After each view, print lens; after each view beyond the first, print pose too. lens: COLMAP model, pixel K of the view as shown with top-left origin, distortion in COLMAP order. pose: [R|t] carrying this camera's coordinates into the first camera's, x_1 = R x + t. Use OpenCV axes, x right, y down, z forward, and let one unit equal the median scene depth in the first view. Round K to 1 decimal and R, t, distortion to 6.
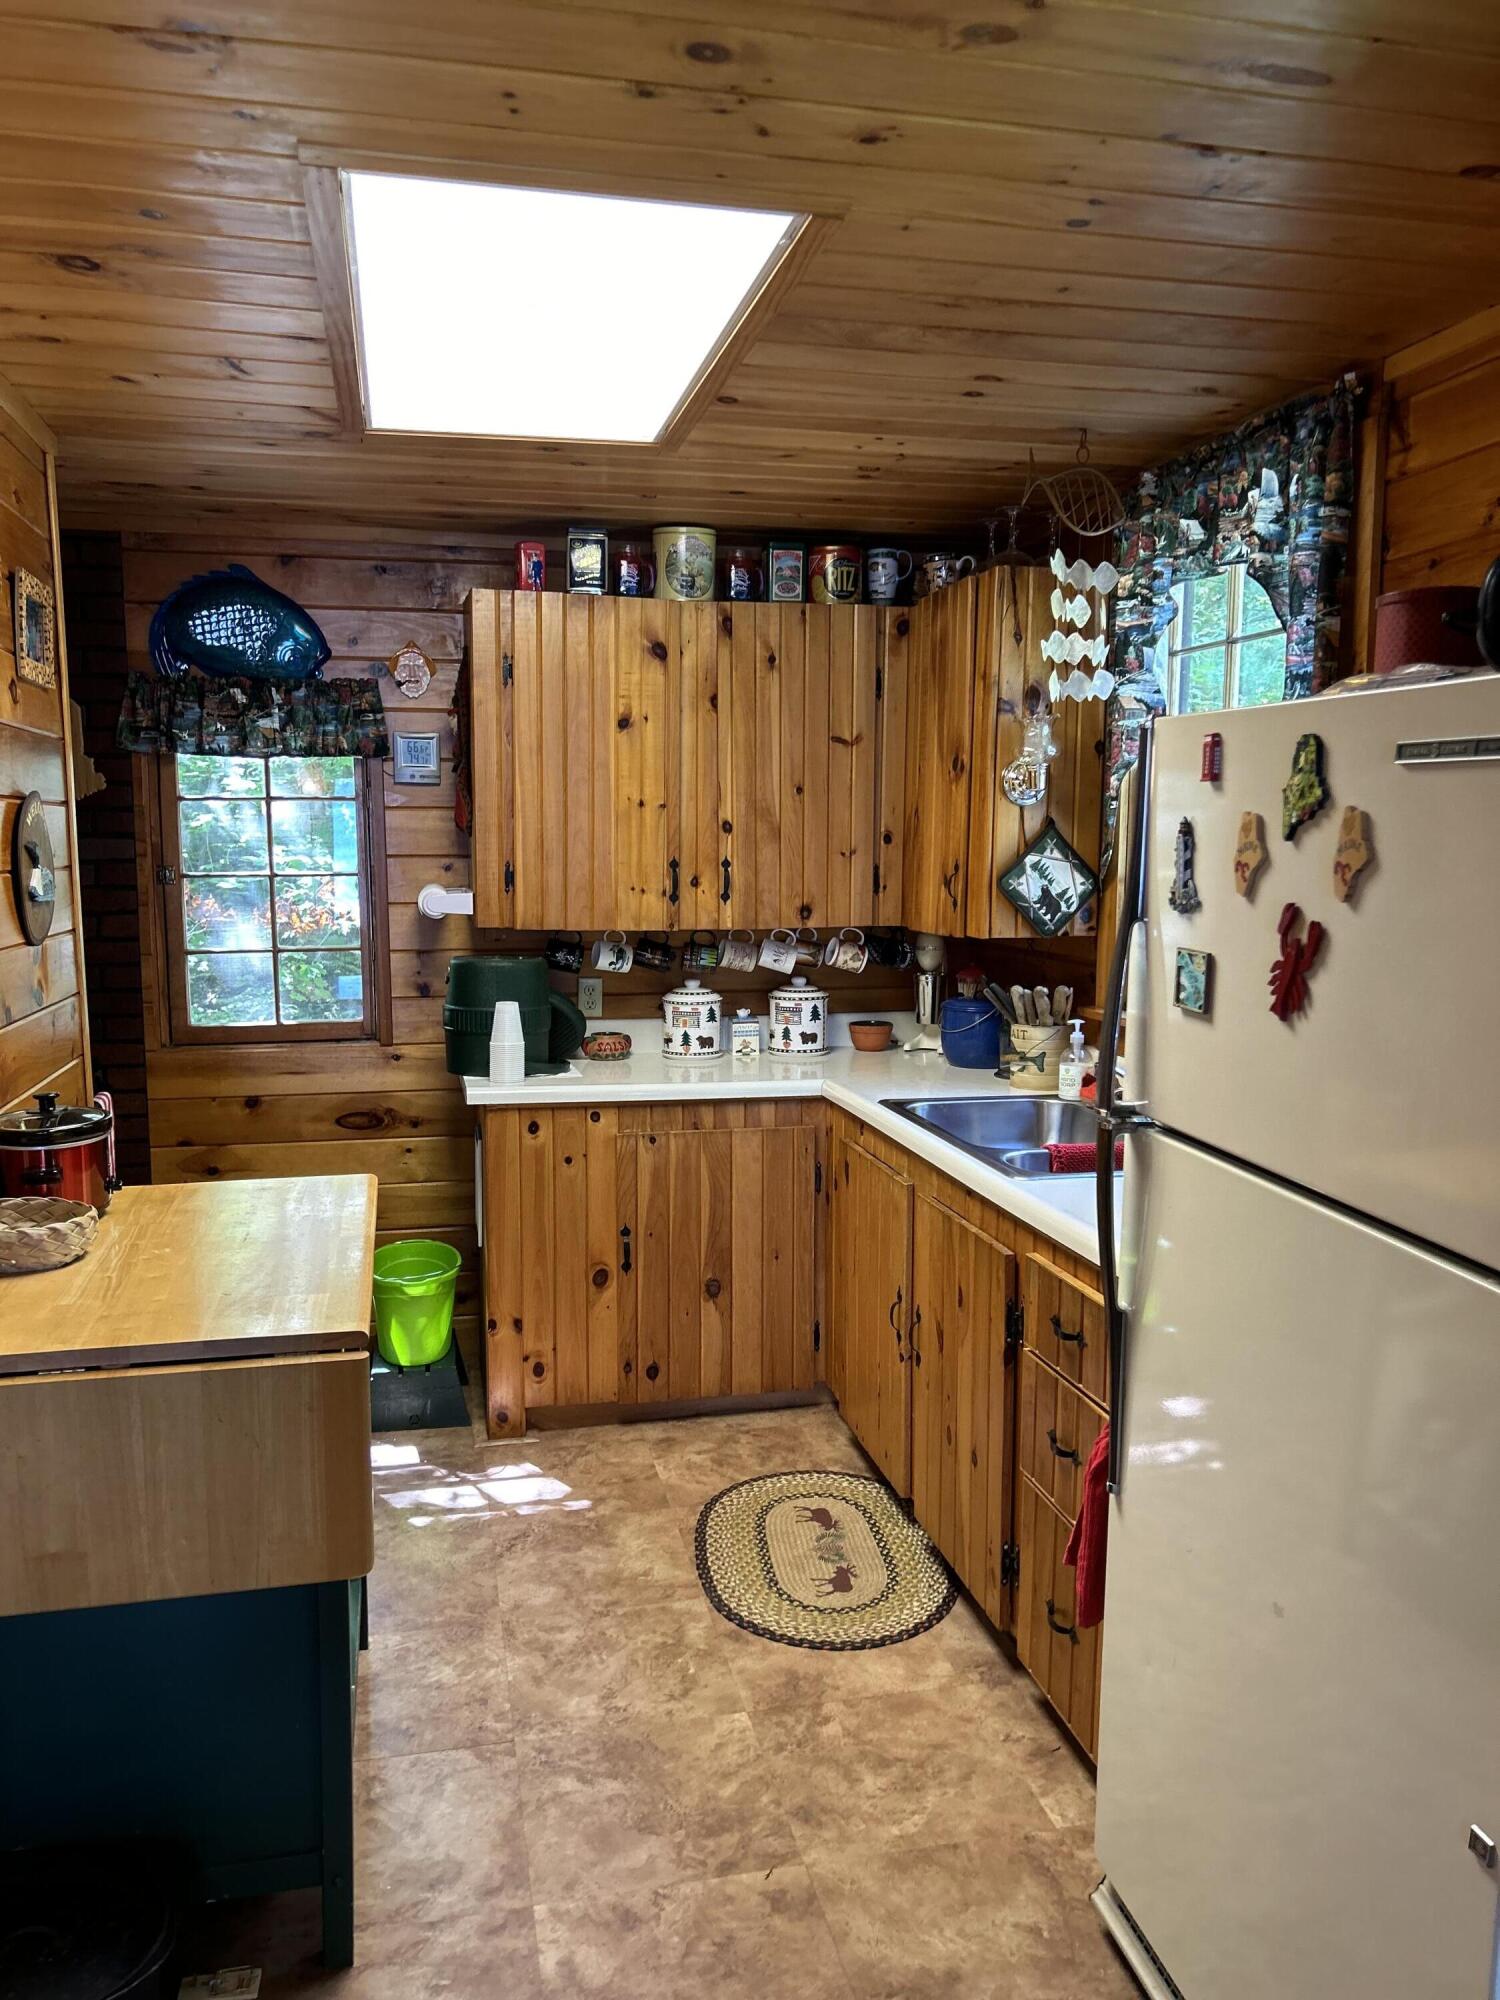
lens RADIAL K [[1513.5, 0, 752.4], [0, 1513.5, 1005.7], [0, 0, 1]] dist [0.016453, 0.000741]
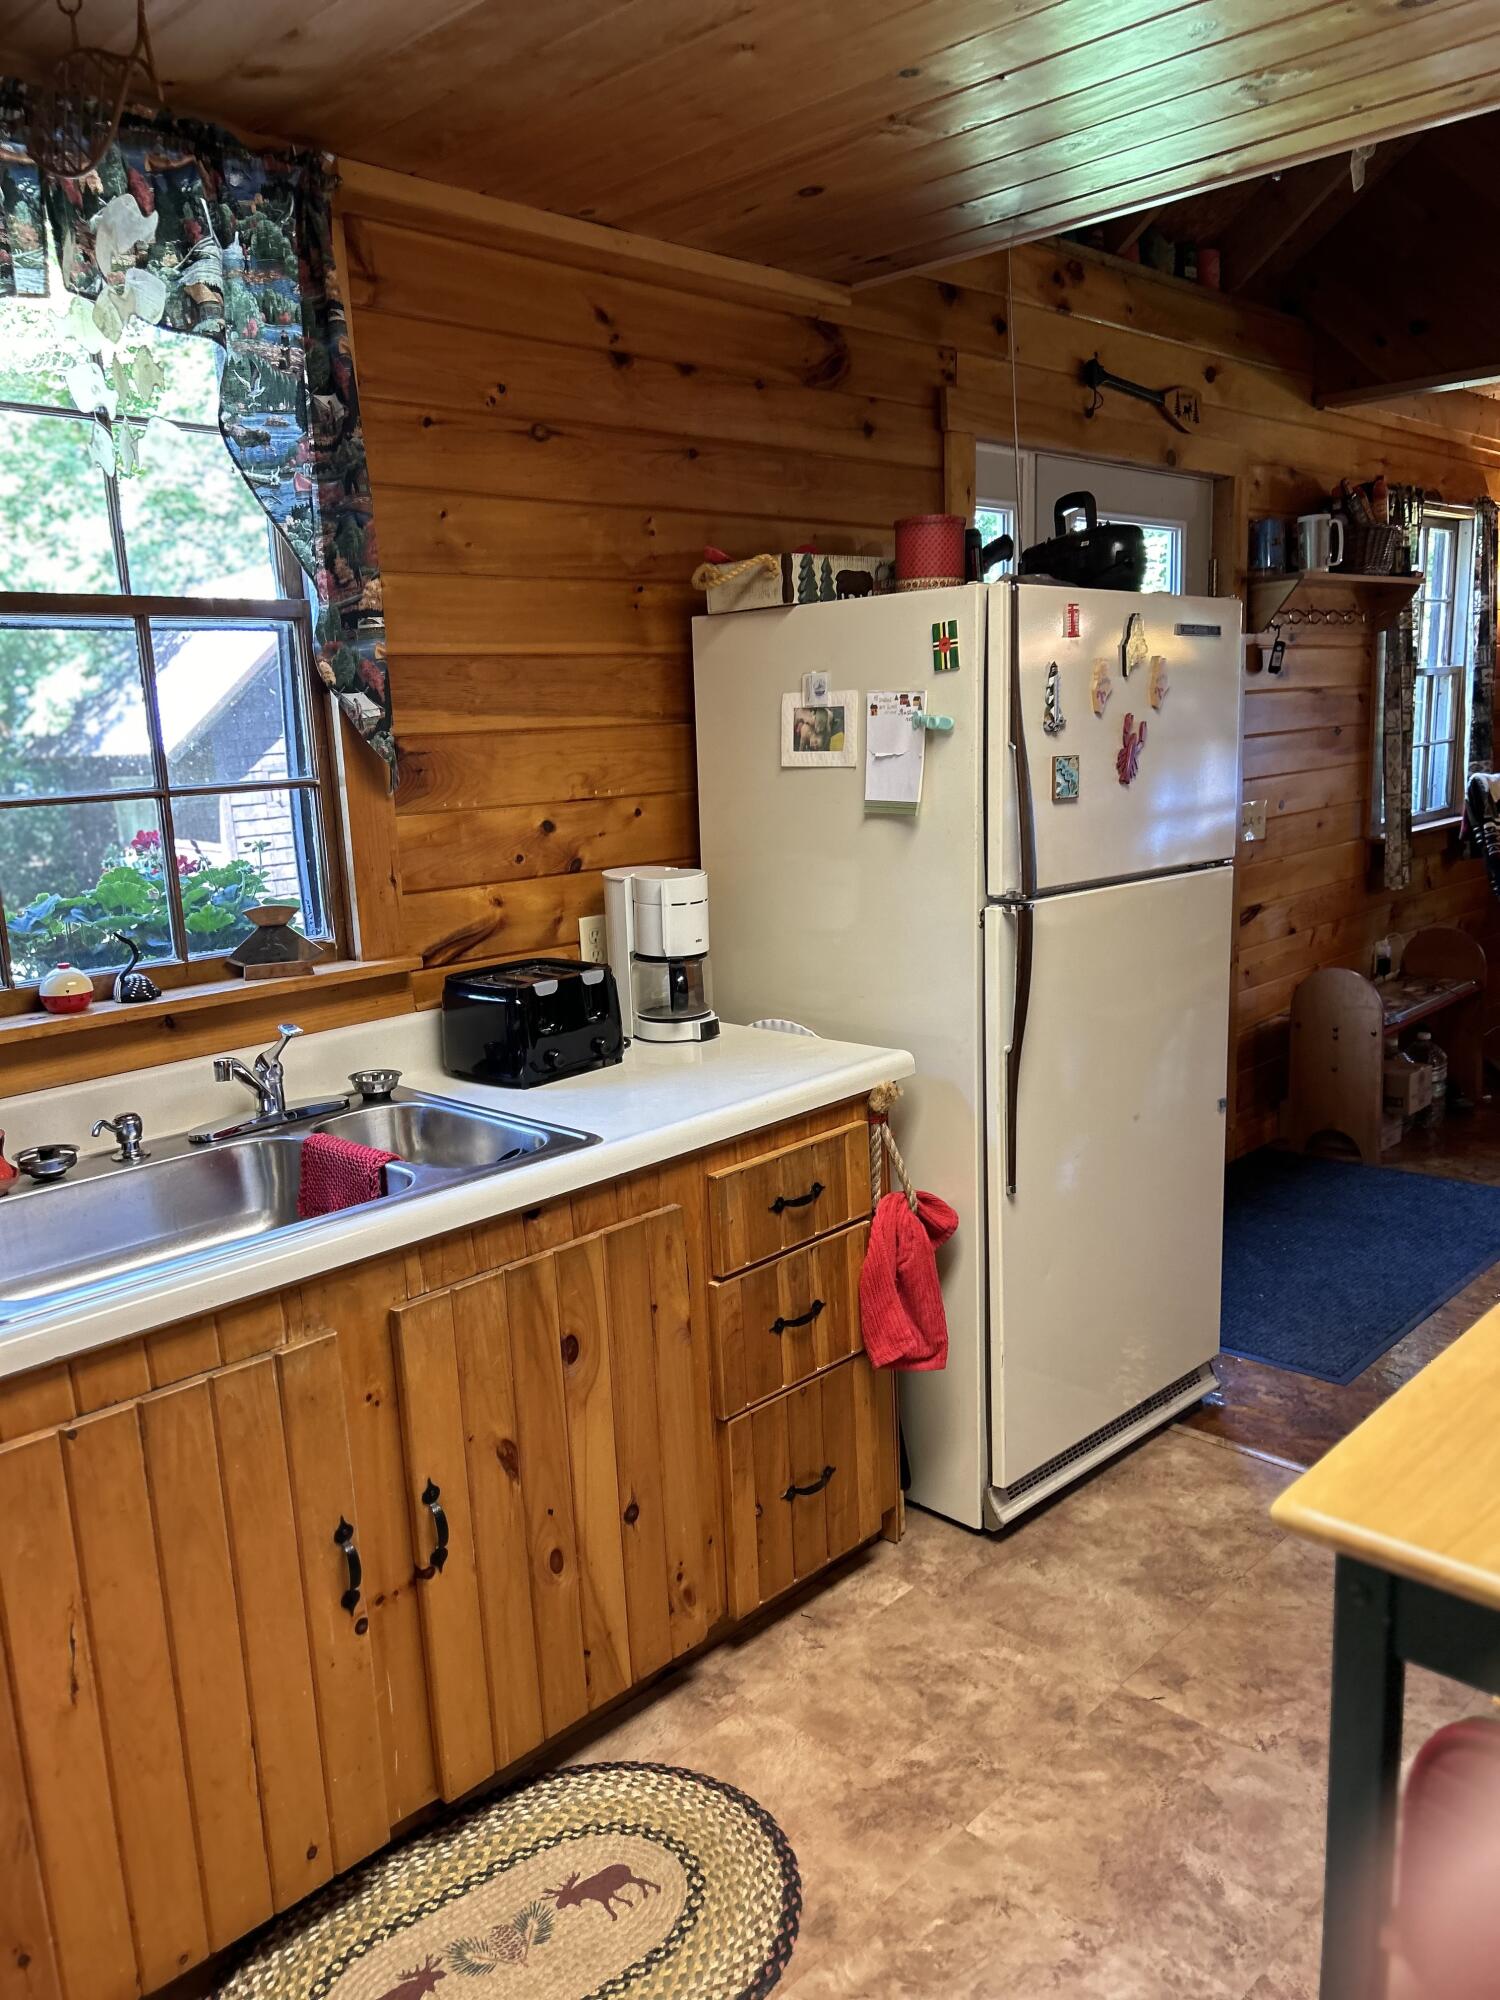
lens RADIAL K [[1513.5, 0, 753.6], [0, 1513.5, 1003.3], [0, 0, 1]] dist [0.016453, 0.000741]
pose [[-0.547856, -0.145181, 0.823879, -0.627488], [0.128728, 0.958467, 0.254498, -0.176990], [-0.826609, 0.245485, -0.506414, 1.658773]]
